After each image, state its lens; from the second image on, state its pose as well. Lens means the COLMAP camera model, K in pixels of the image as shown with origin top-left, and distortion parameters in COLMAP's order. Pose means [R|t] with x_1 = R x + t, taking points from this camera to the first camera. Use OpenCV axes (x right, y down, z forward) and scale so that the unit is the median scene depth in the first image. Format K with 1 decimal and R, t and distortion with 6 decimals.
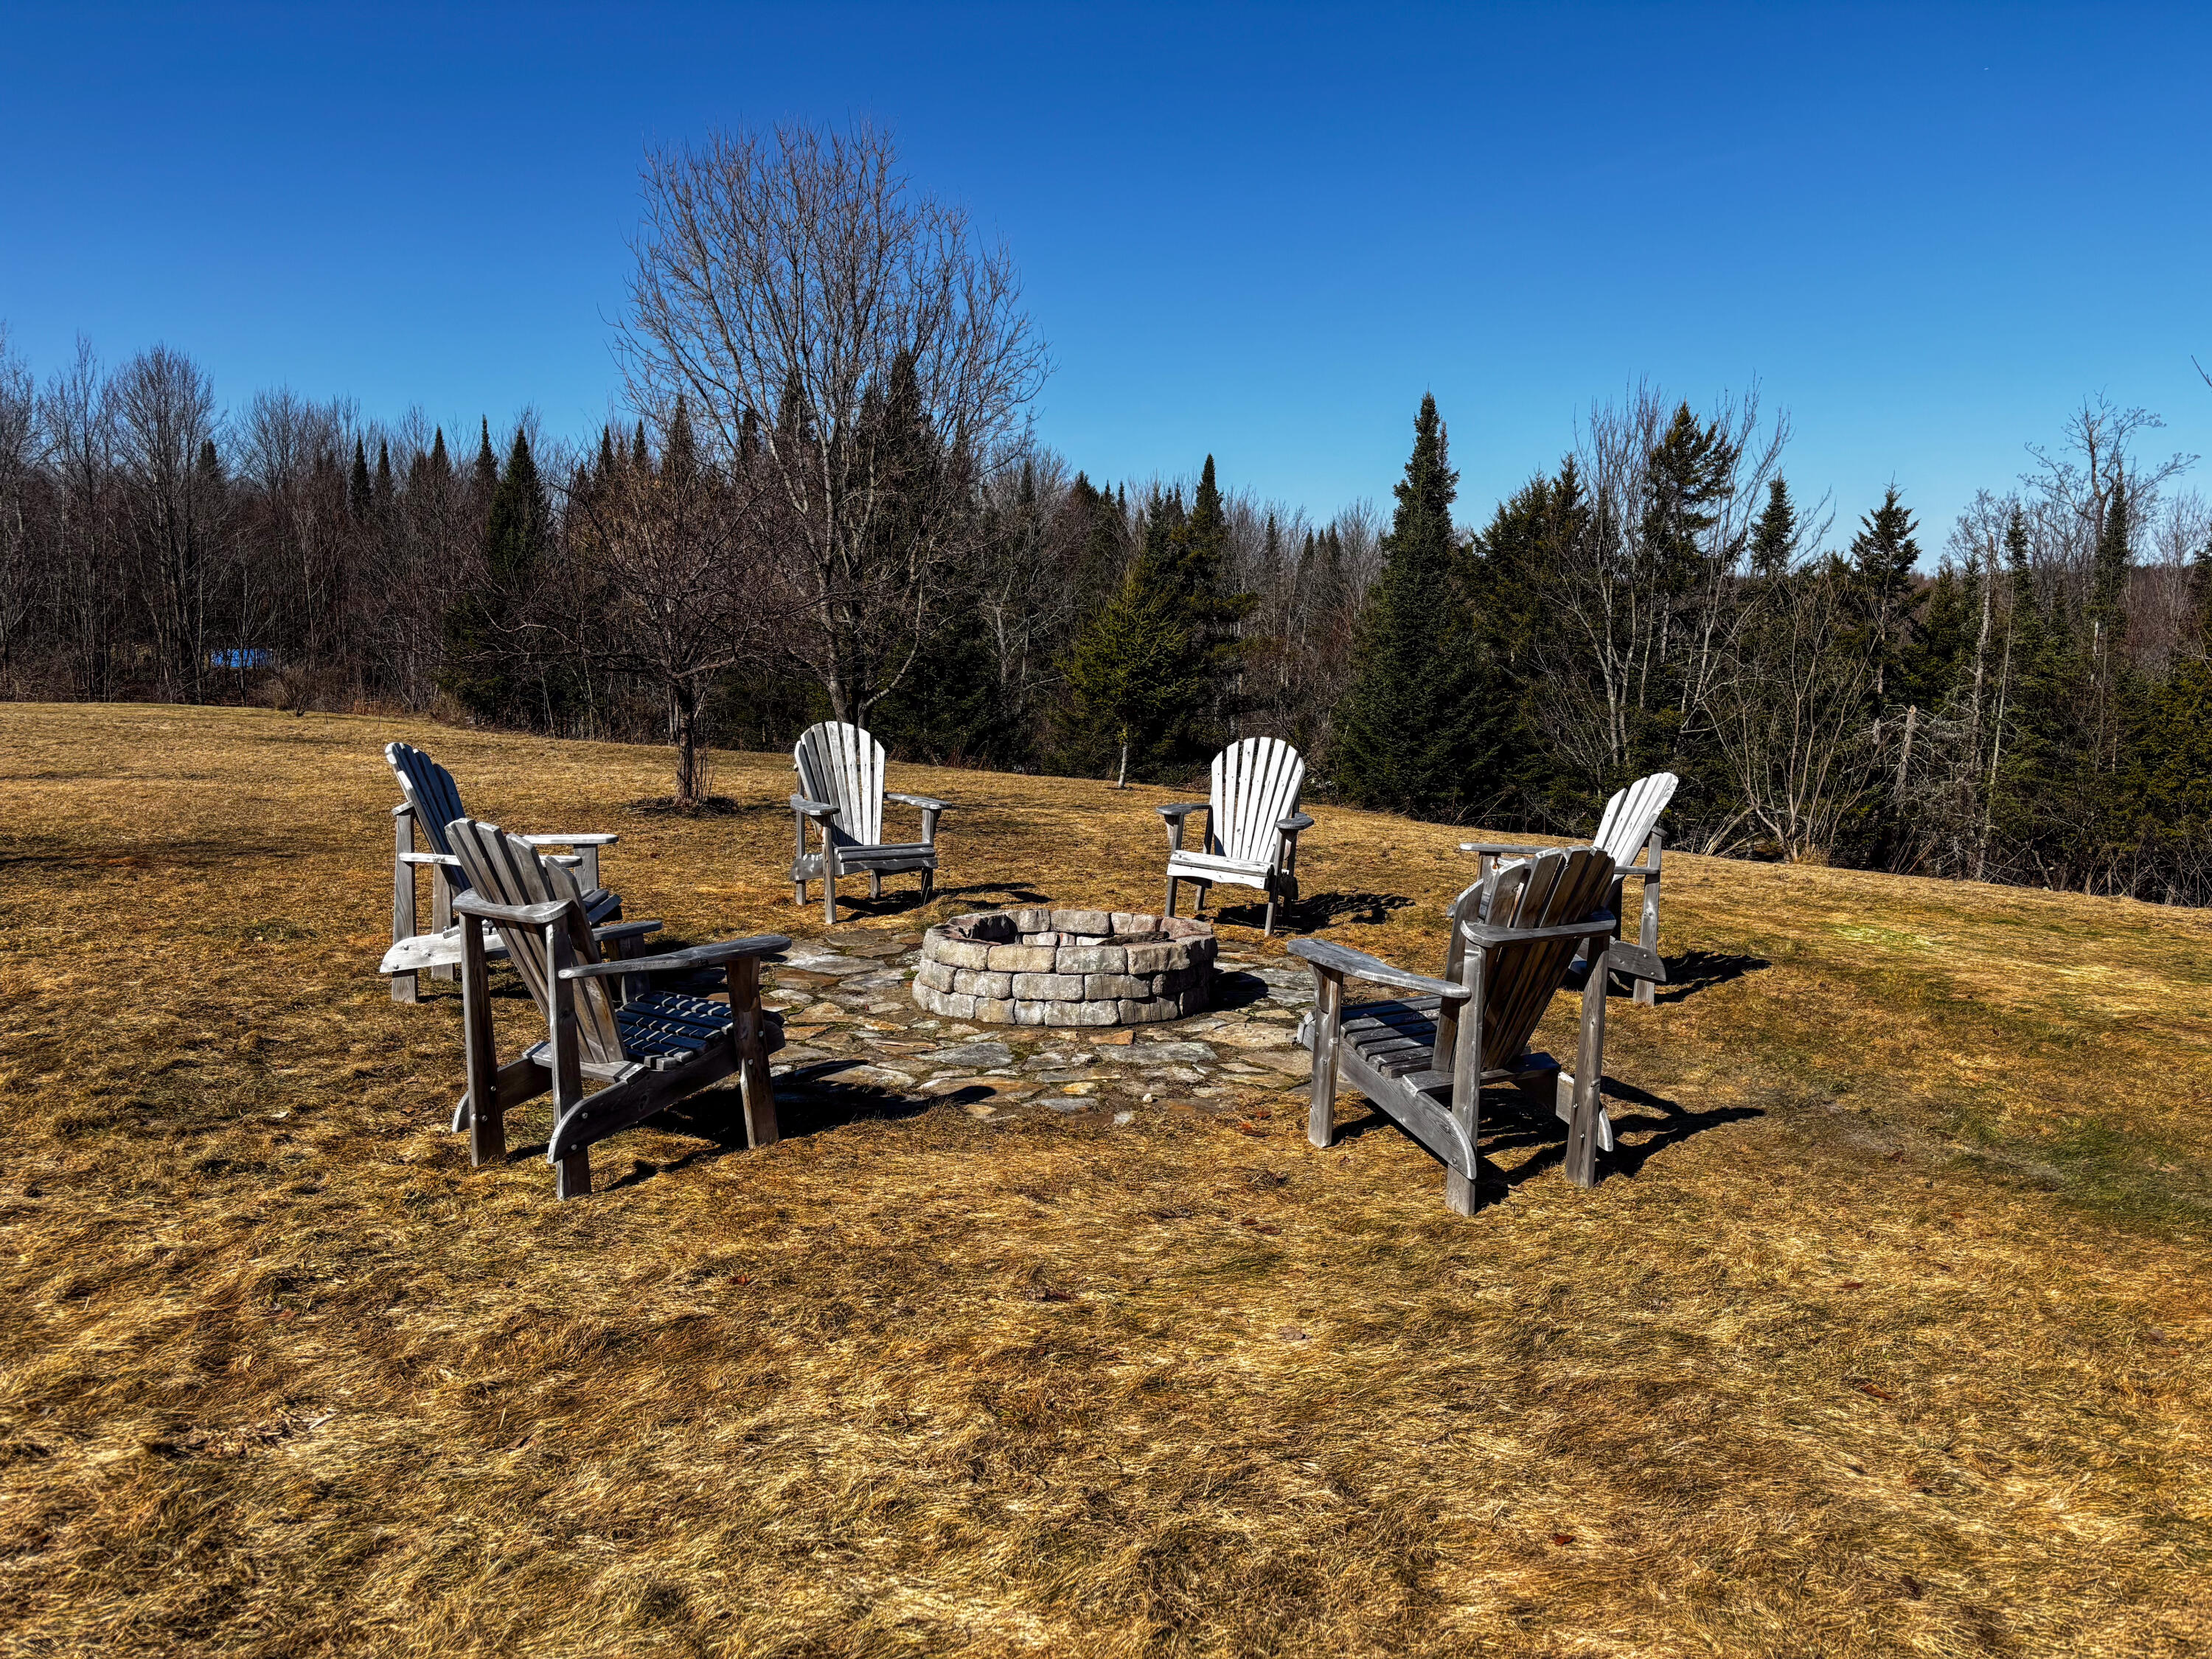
lens RADIAL K [[1437.0, 0, 1106.0], [0, 1437.0, 829.5], [0, 0, 1]] dist [-0.009543, -0.004370]
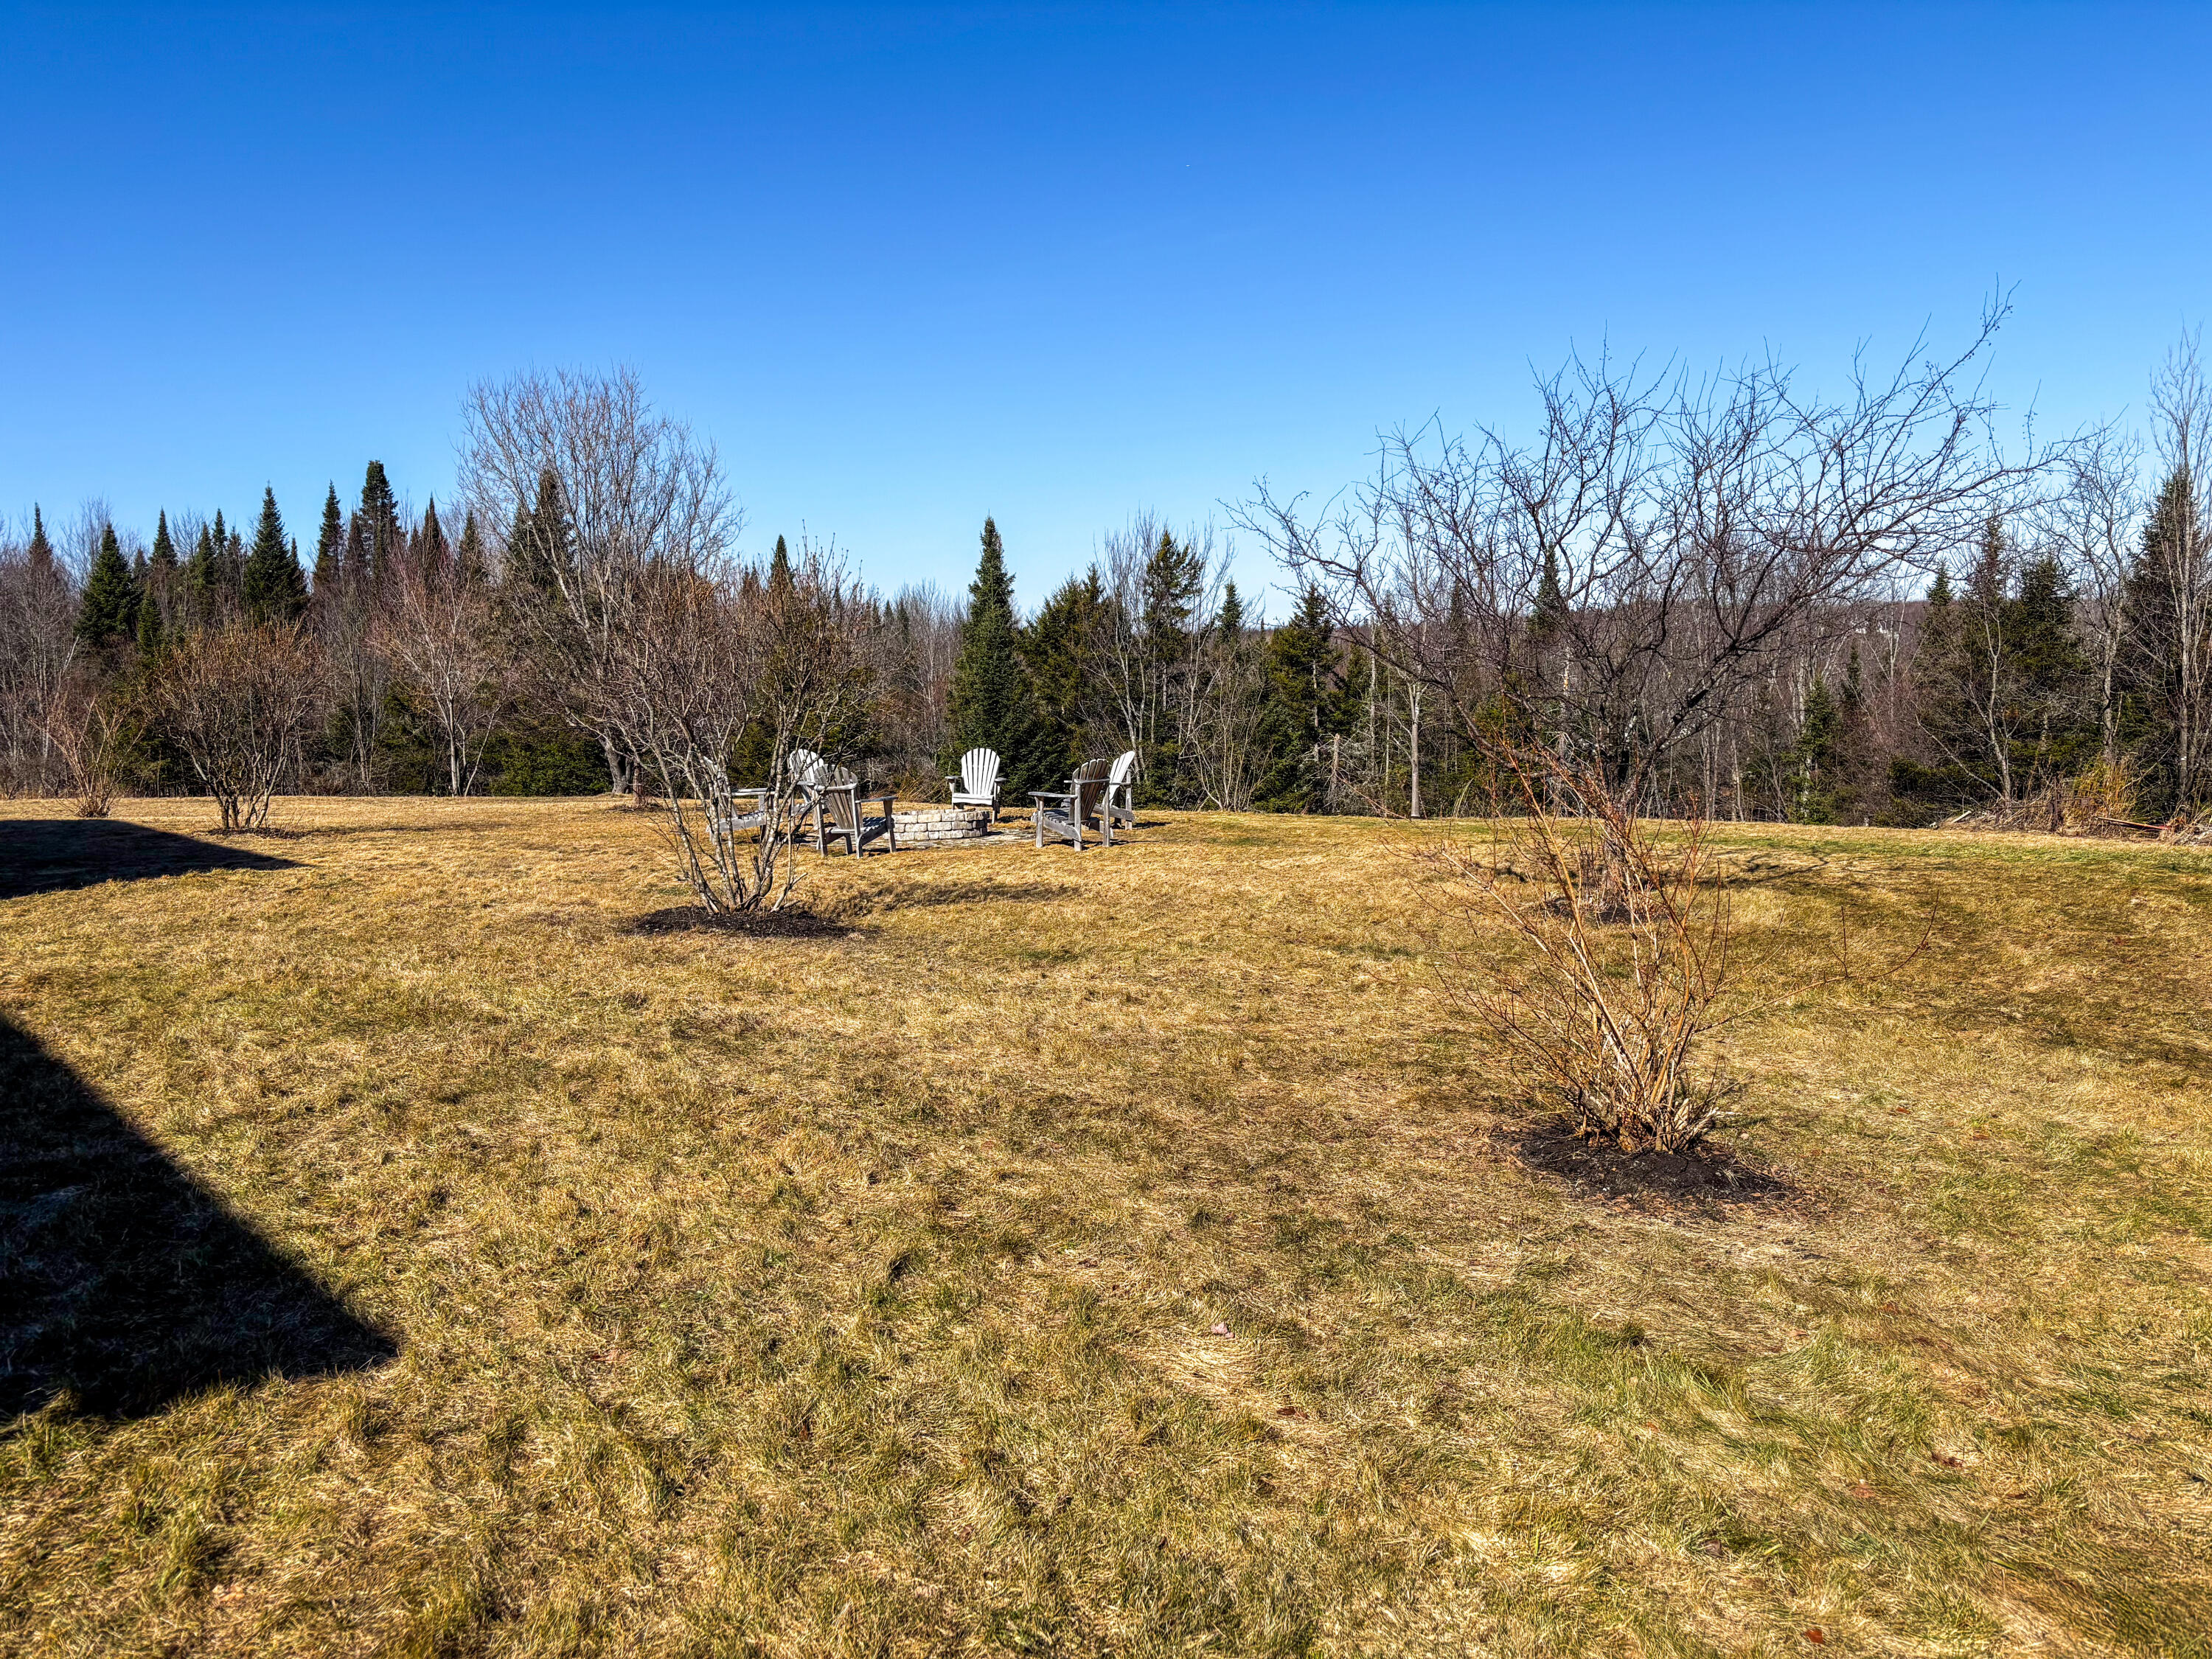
lens RADIAL K [[1437.0, 0, 1106.0], [0, 1437.0, 829.5], [0, 0, 1]] dist [-0.009543, -0.004370]
pose [[0.952108, -0.059962, 0.299824, -0.095394], [0.071733, 0.997020, -0.028398, 0.035012], [-0.297227, 0.048545, 0.953572, -0.311691]]
